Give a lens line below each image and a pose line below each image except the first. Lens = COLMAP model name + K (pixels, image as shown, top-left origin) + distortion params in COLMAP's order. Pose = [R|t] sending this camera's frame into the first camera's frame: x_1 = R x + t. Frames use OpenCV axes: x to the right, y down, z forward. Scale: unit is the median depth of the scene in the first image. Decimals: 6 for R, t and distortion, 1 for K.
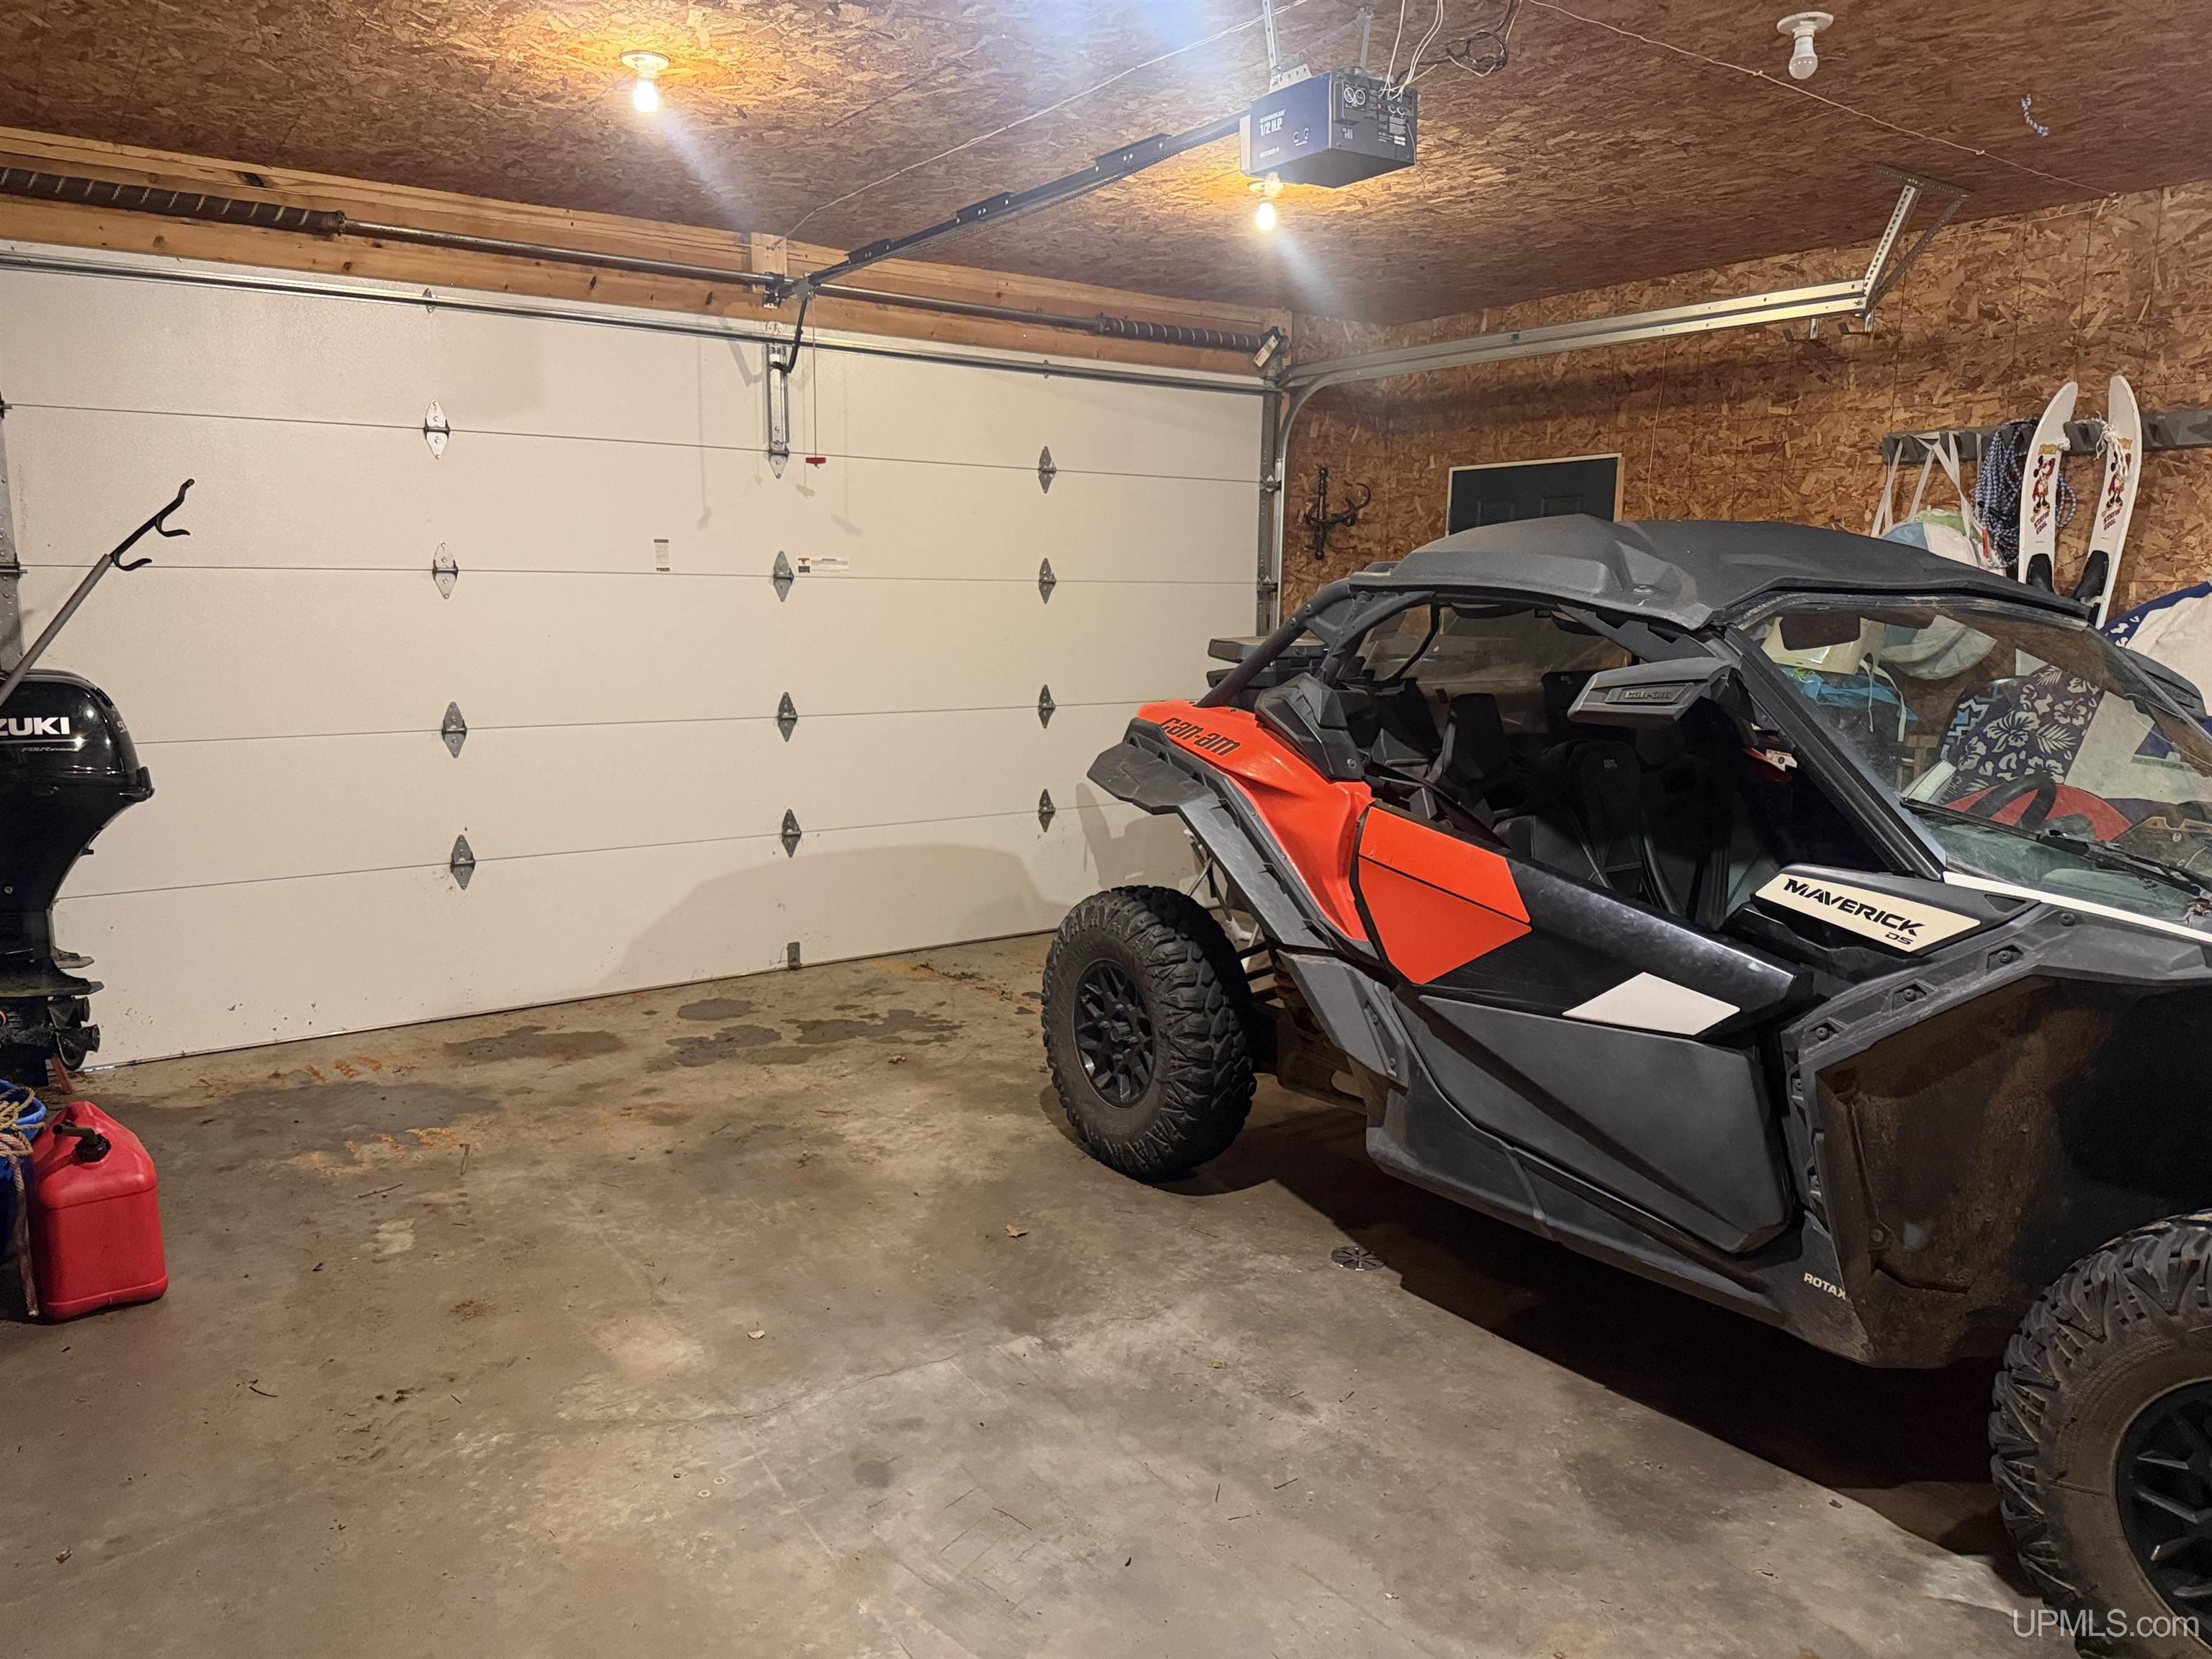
lens RADIAL K [[1546.5, 0, 1106.0], [0, 1546.5, 829.5], [0, 0, 1]] dist [0.068662, -0.075861]
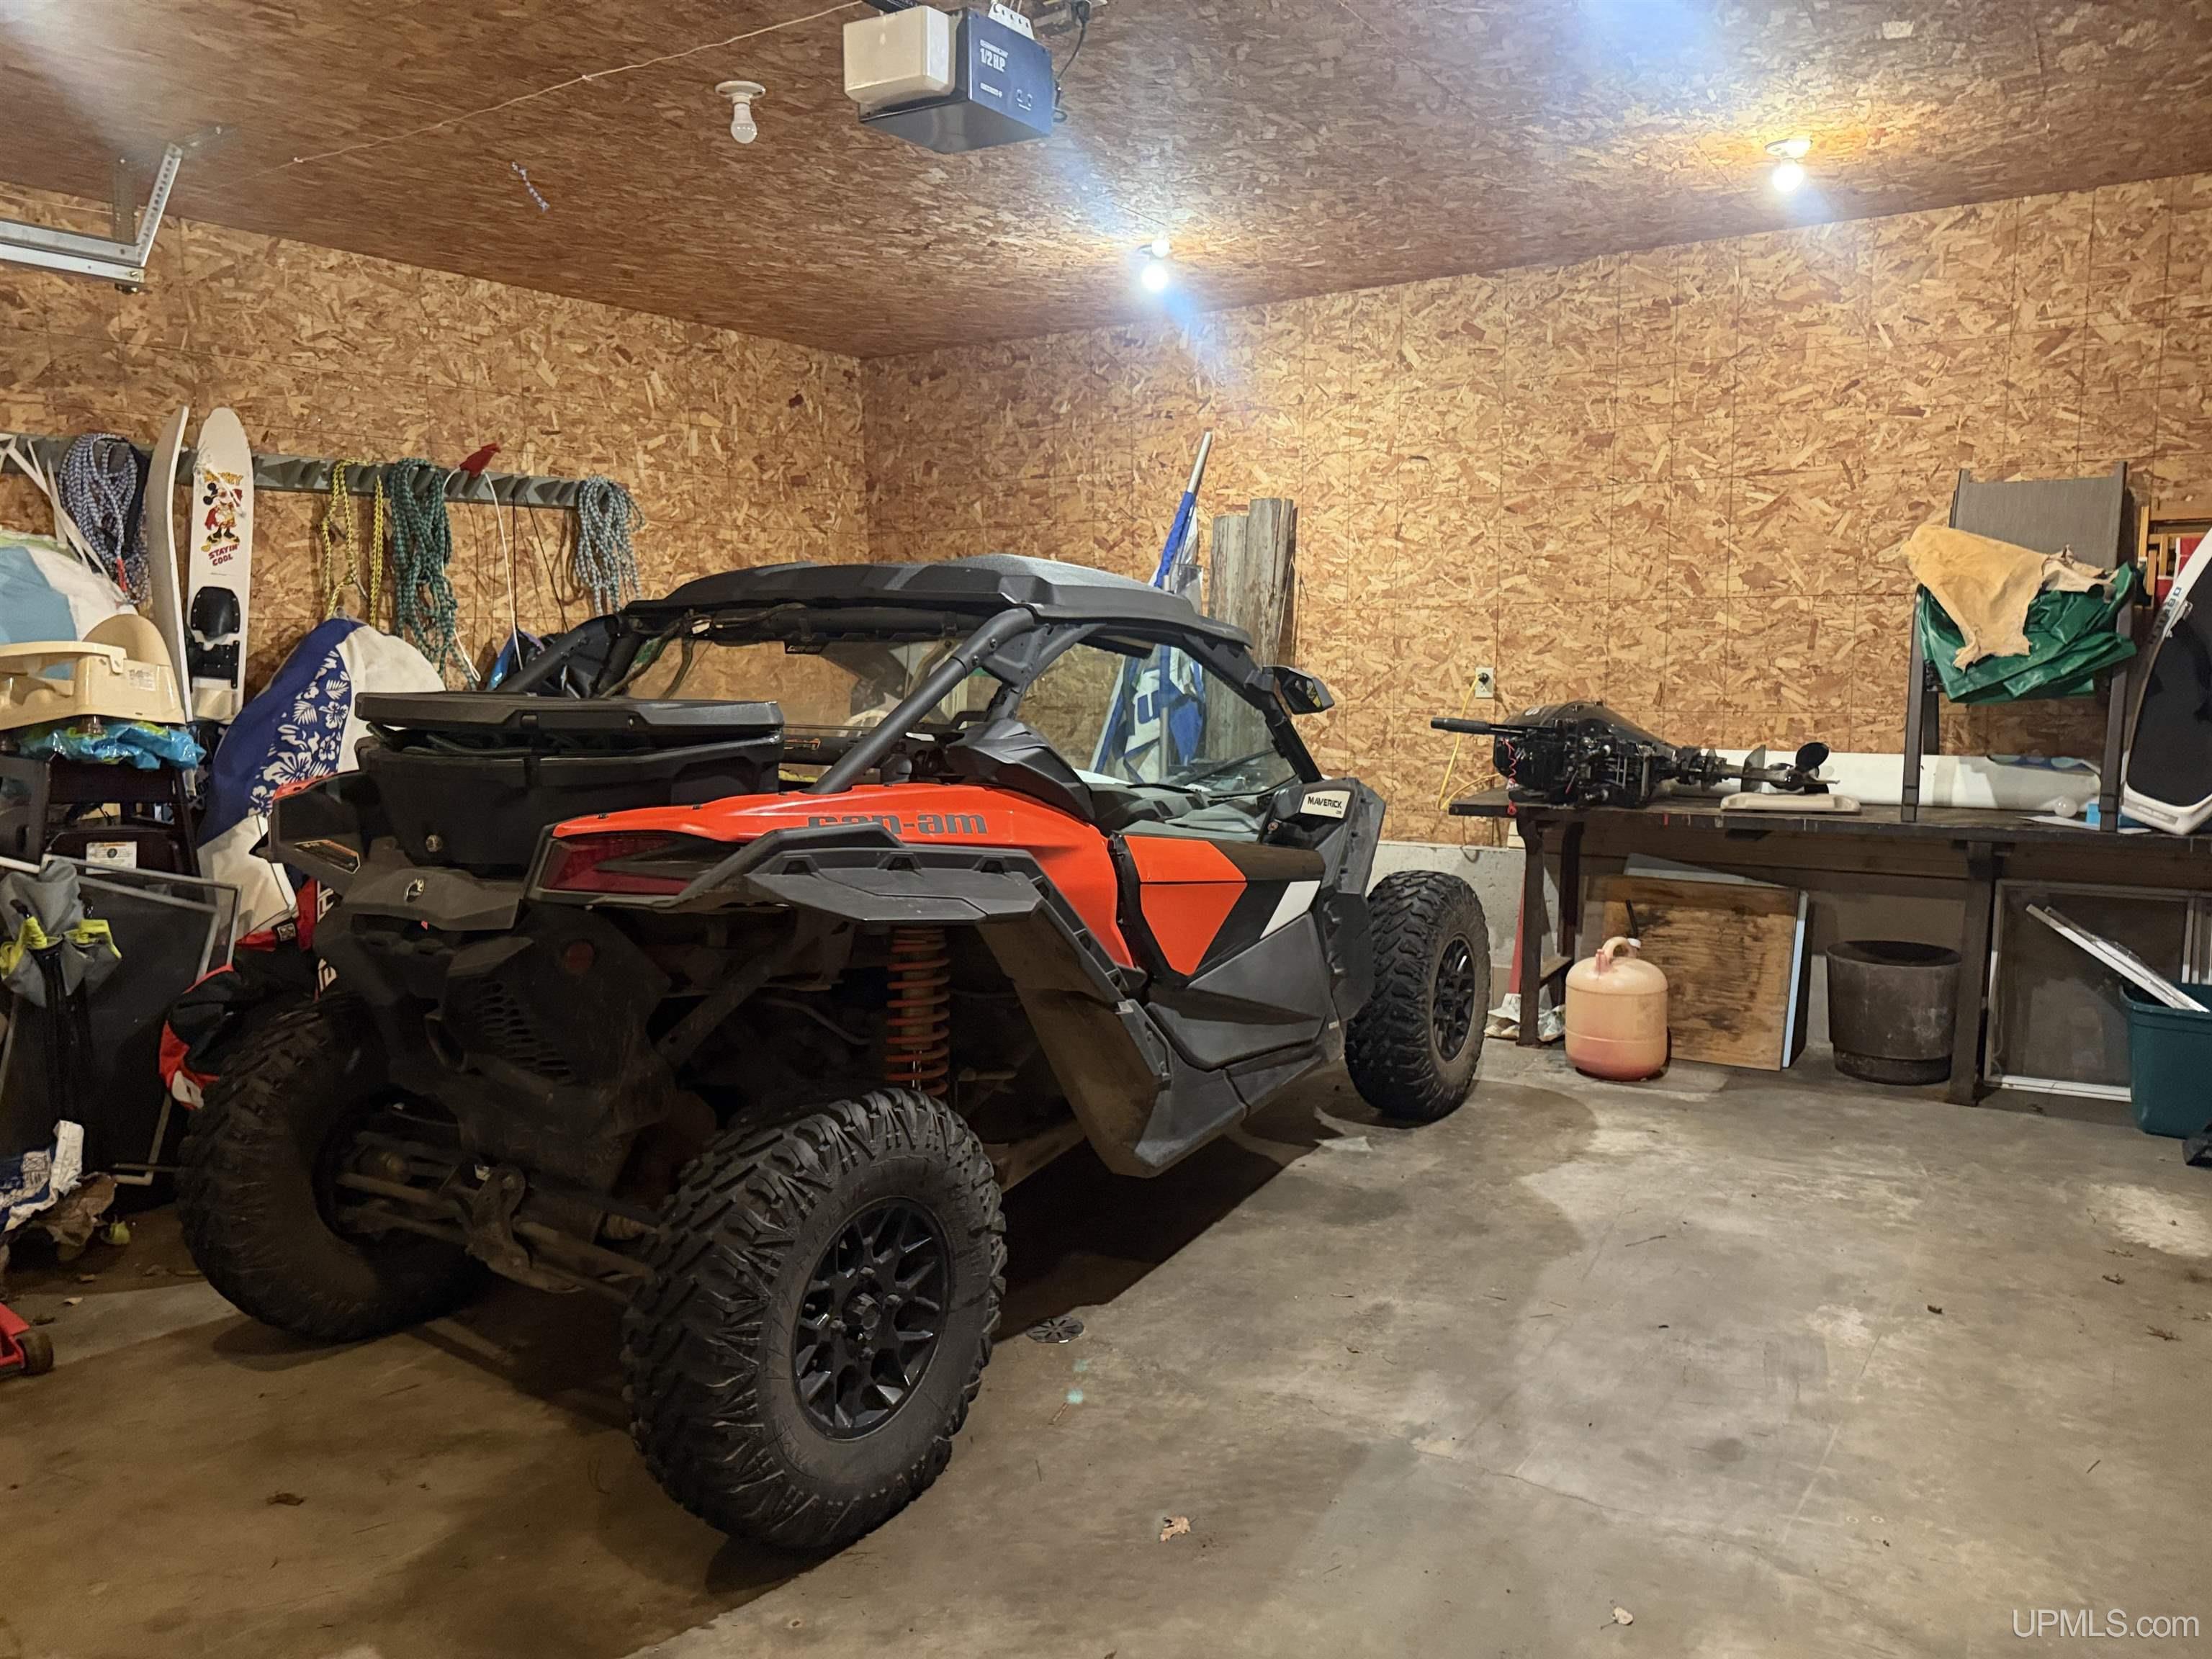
lens RADIAL K [[1578.7, 0, 1070.0], [0, 1578.7, 830.6], [0, 0, 1]] dist [0.078335, -0.118362]
pose [[-0.383128, -0.120732, 0.915771, -0.714721], [0.147086, 0.970797, 0.189523, -0.207001], [-0.911909, 0.207309, -0.354181, 1.324072]]
